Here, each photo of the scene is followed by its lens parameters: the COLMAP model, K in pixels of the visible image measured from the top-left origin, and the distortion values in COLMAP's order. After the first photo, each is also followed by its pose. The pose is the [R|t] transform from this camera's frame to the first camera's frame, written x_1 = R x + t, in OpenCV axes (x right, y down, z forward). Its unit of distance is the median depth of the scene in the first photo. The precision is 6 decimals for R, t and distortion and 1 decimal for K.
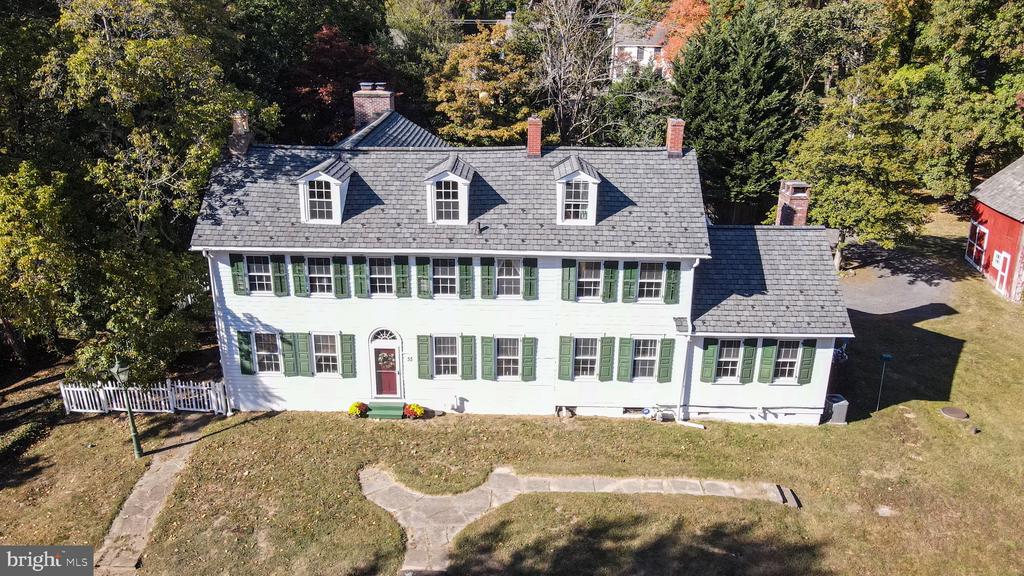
lens RADIAL K [[749.8, 0, 512.0], [0, 749.8, 288.0], [0, 0, 1]] dist [0.004396, 0.001331]
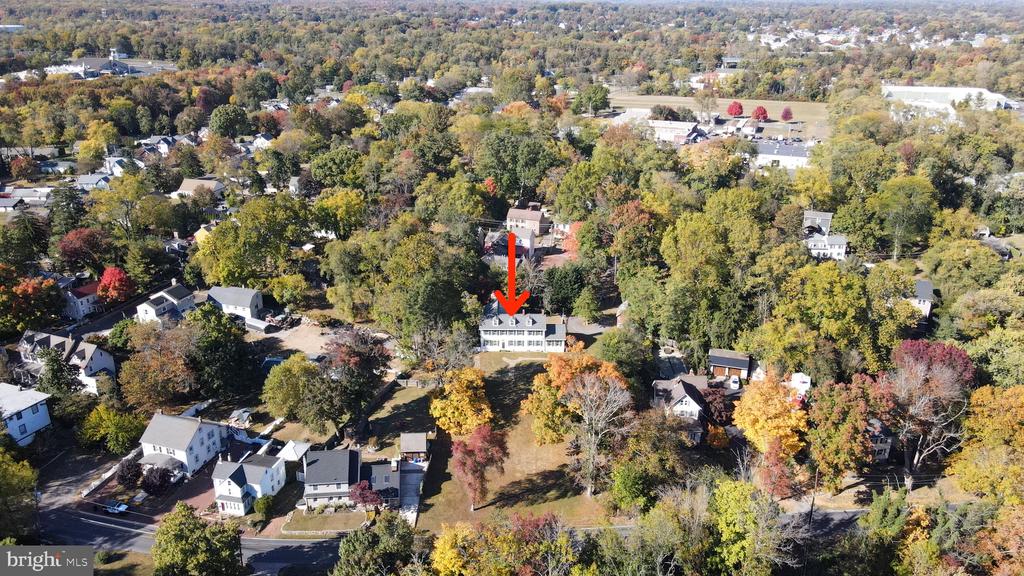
lens RADIAL K [[749.8, 0, 512.0], [0, 749.8, 288.0], [0, 0, 1]] dist [0.004396, 0.001331]
pose [[0.999921, -0.009550, 0.008230, -0.142481], [0.009371, 0.999725, 0.021506, -0.606725], [-0.008433, -0.021428, 0.999735, -6.333006]]
